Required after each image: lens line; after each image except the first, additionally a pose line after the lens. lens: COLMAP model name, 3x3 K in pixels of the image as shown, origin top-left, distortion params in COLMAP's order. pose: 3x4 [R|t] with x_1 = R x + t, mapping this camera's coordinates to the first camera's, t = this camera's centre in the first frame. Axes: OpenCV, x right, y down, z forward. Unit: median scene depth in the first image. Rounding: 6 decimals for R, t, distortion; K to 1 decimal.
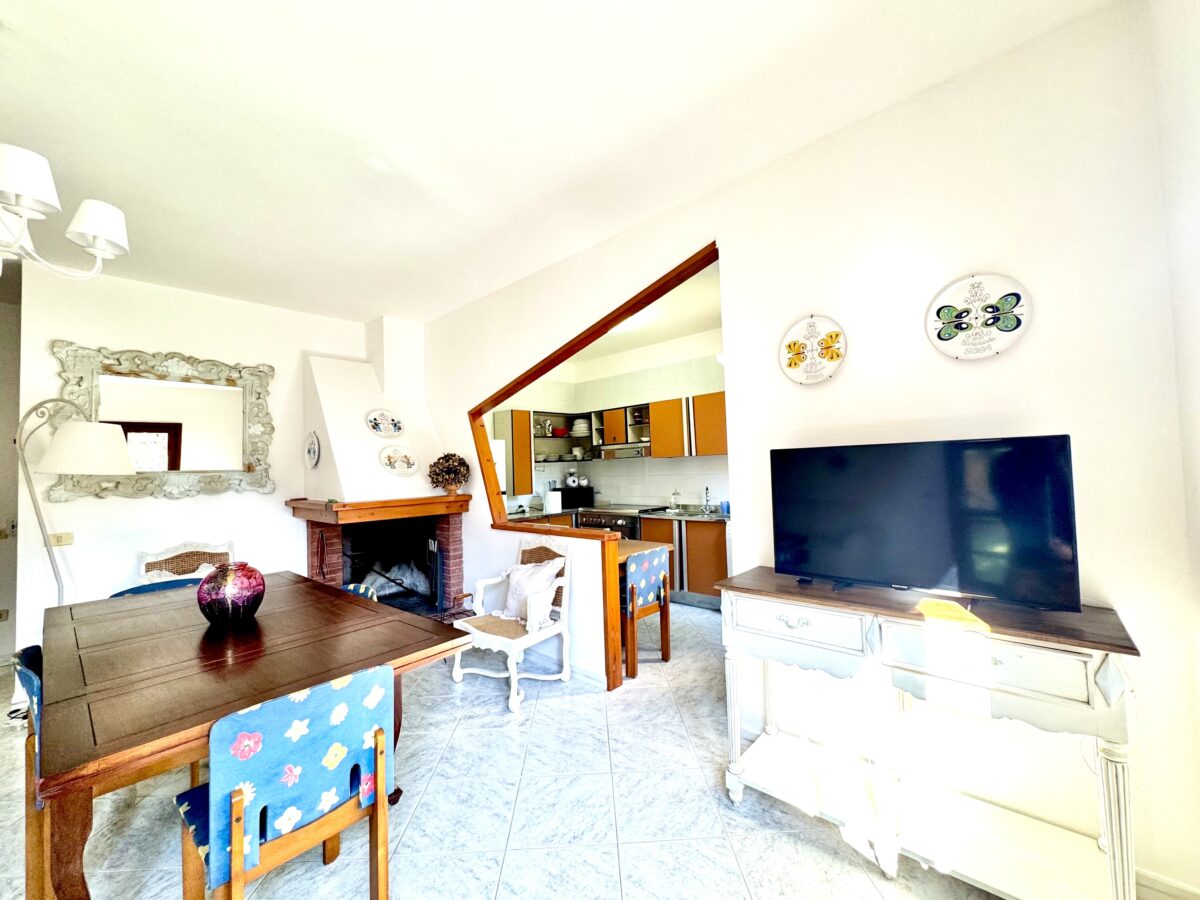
lens RADIAL K [[481.8, 0, 601.1], [0, 481.8, 451.4], [0, 0, 1]] dist [-0.000969, 0.000085]
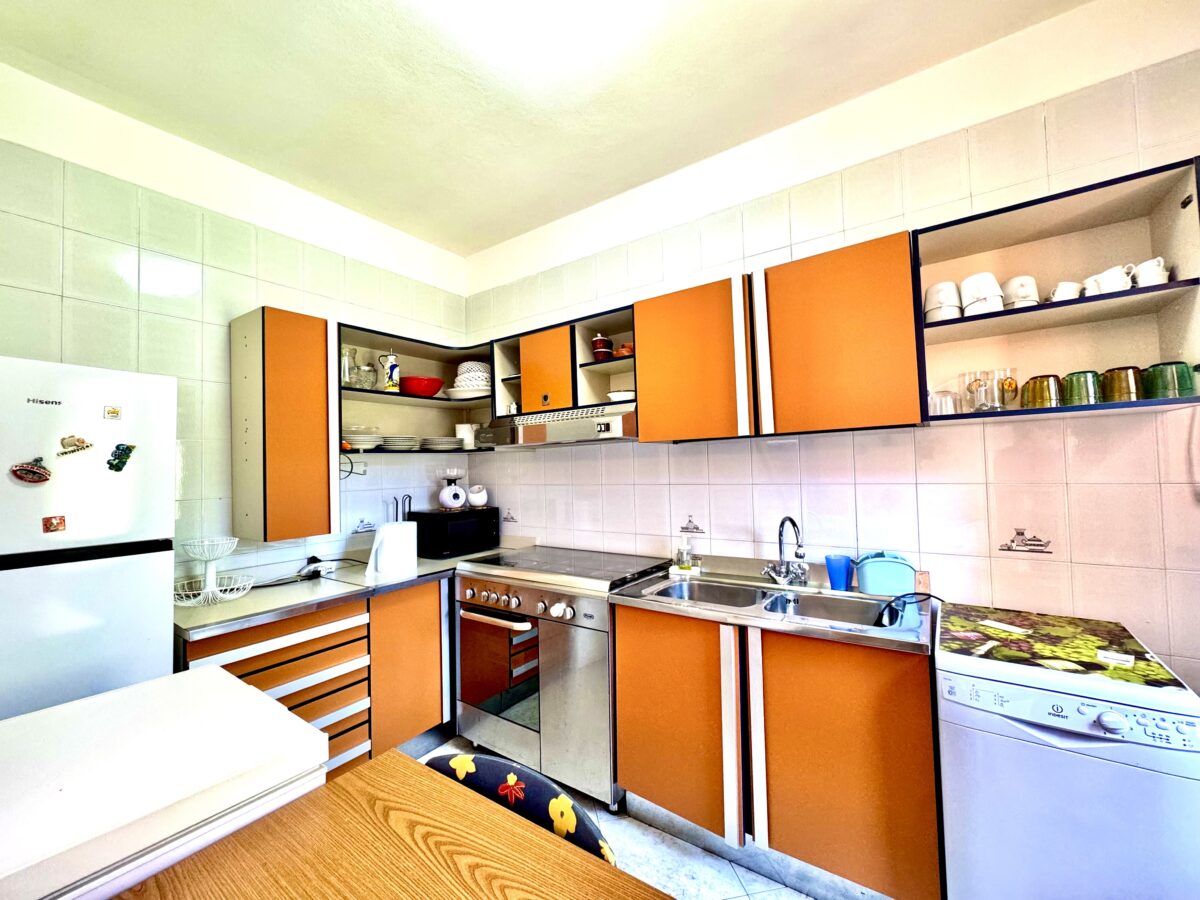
lens RADIAL K [[481.8, 0, 601.1], [0, 481.8, 451.4], [0, 0, 1]] dist [-0.000969, 0.000085]
pose [[0.989812, 0.009506, 0.142062, 0.024652], [-0.009724, 0.999952, 0.000846, 0.028740], [-0.142047, -0.002219, 0.989857, 0.849116]]
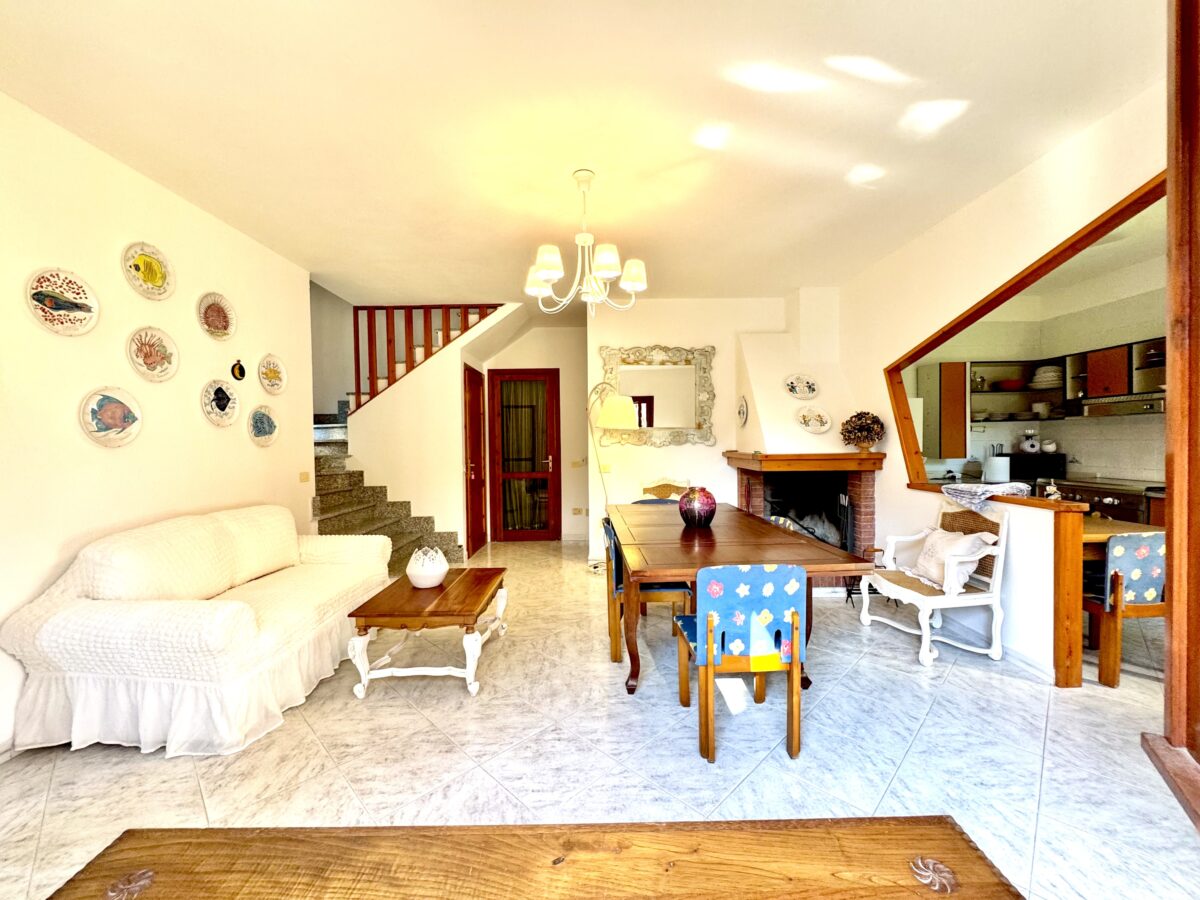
lens RADIAL K [[481.8, 0, 601.1], [0, 481.8, 451.4], [0, 0, 1]] dist [-0.000969, 0.000085]
pose [[0.689038, 0.037605, -0.723749, 0.046817], [0.015722, 0.997642, 0.066804, 0.011232], [0.724554, -0.057410, 0.686823, -0.111180]]
